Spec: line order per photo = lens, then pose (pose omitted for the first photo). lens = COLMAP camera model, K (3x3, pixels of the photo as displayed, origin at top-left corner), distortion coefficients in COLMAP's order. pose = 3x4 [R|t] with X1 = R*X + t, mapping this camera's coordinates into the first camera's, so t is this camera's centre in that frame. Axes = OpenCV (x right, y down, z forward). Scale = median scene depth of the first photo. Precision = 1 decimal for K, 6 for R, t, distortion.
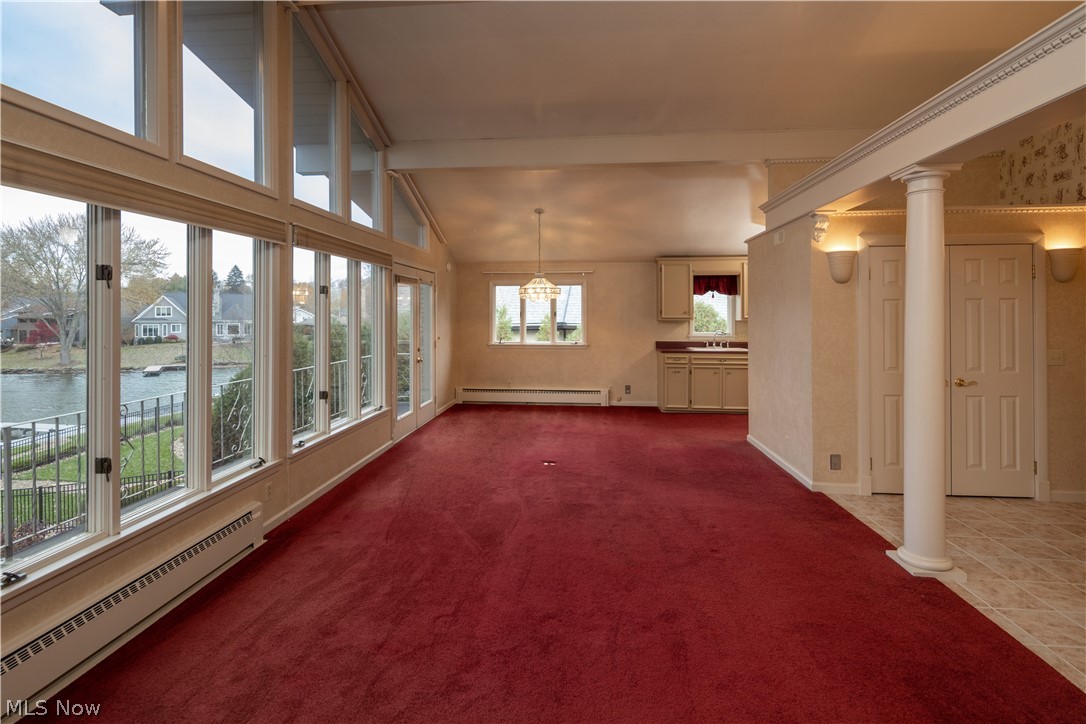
lens RADIAL K [[537.0, 0, 522.2], [0, 537.0, 310.1], [0, 0, 1]] dist [-0.003358, -0.001411]
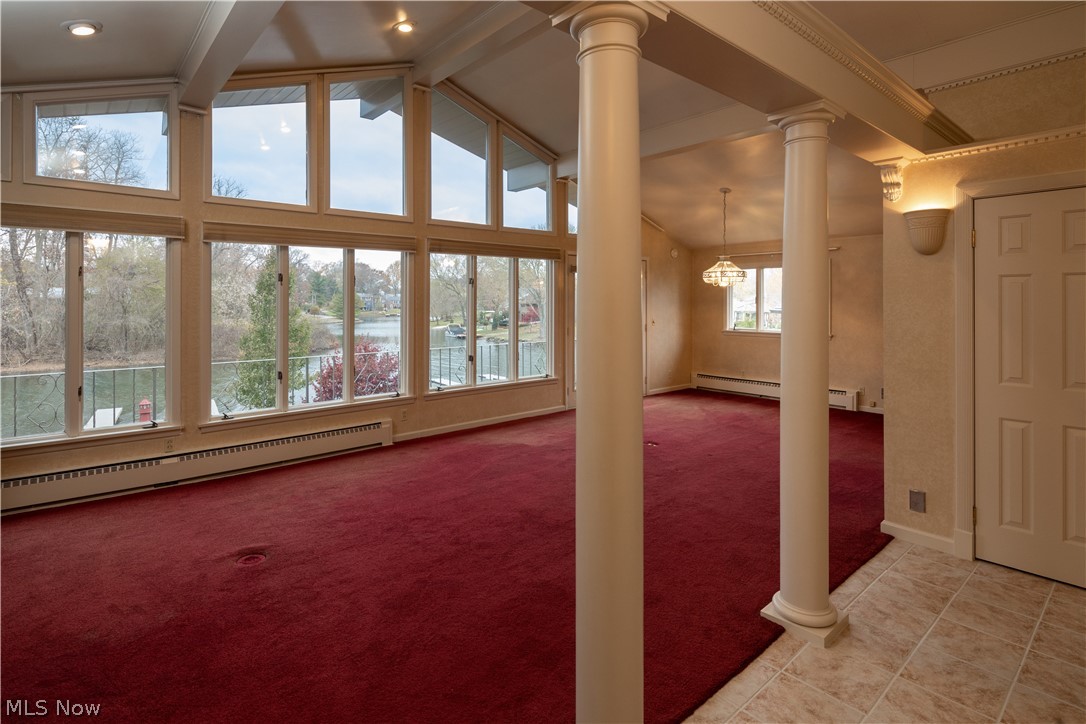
lens RADIAL K [[537.0, 0, 522.2], [0, 537.0, 310.1], [0, 0, 1]] dist [-0.003358, -0.001411]
pose [[0.724101, 0.012034, -0.689589, 0.697360], [0.005858, 0.999704, 0.023597, 0.003541], [0.689669, -0.021127, 0.723816, 0.107694]]
